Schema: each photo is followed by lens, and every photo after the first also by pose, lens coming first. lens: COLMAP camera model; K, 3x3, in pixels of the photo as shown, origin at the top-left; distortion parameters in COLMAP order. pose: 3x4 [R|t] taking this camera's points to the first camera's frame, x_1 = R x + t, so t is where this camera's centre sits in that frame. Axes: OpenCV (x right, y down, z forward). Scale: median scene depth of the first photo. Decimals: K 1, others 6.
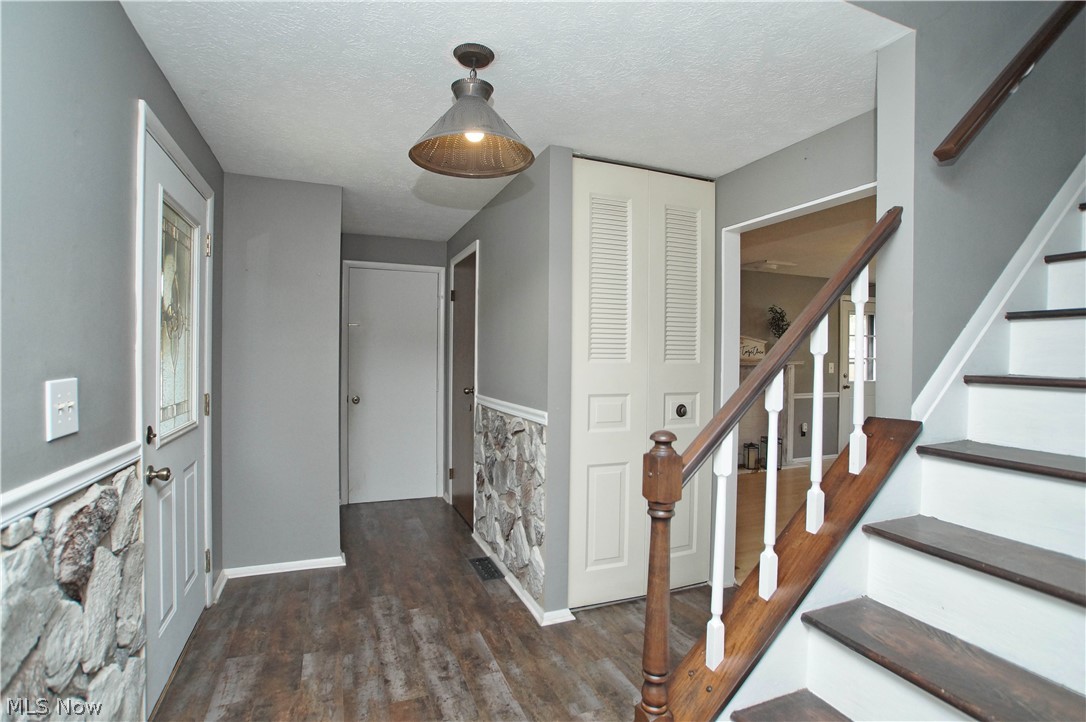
lens RADIAL K [[522.5, 0, 542.8], [0, 522.5, 362.1], [0, 0, 1]] dist [-0.034523, 0.000175]
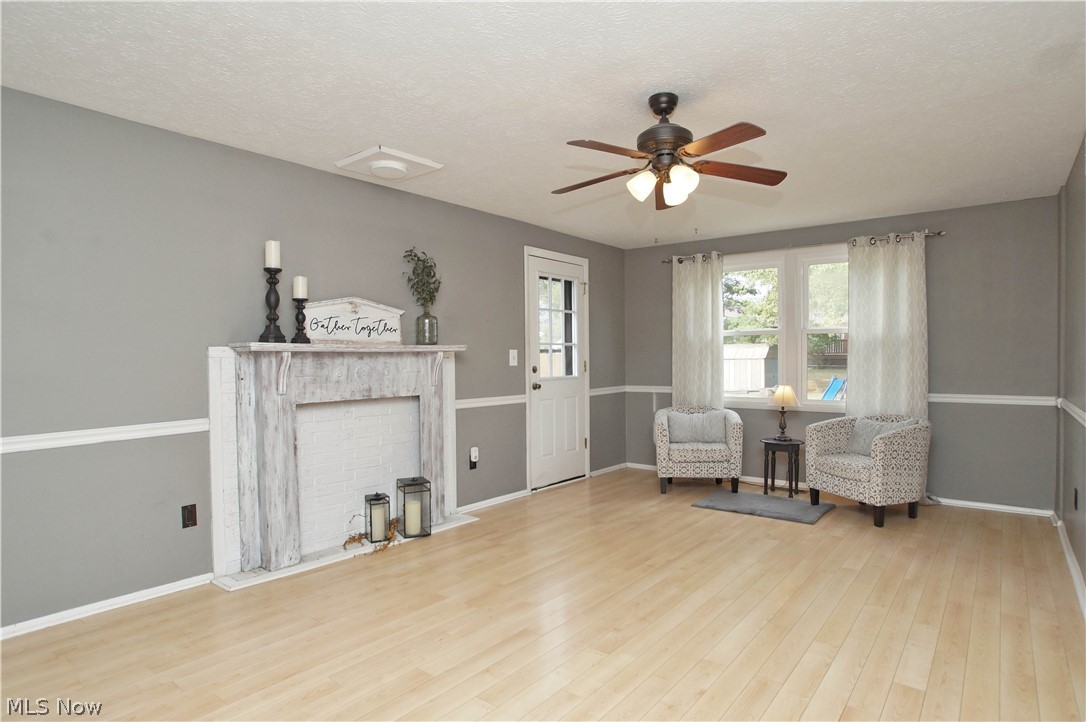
lens RADIAL K [[590.6, 0, 541.3], [0, 590.6, 368.0], [0, 0, 1]] dist [-0.039275, -0.000448]
pose [[0.882309, -0.021527, 0.470178, 0.260273], [0.020424, 0.999764, 0.007448, 0.020854], [-0.470227, 0.003032, 0.882540, 0.359393]]
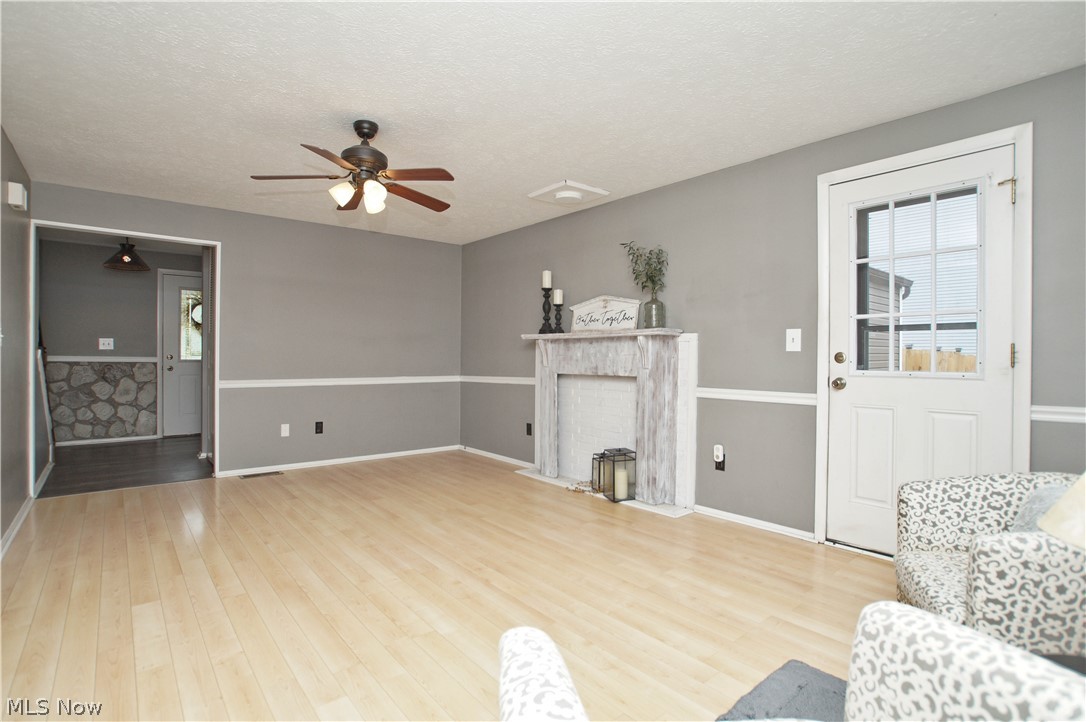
lens RADIAL K [[522.5, 0, 542.5], [0, 522.5, 353.0], [0, 0, 1]] dist [-0.034523, 0.000175]
pose [[0.310533, -0.007884, -0.950530, 1.002976], [-0.011714, 0.999858, -0.012119, 0.033616], [0.950490, 0.014898, 0.310397, 0.693358]]
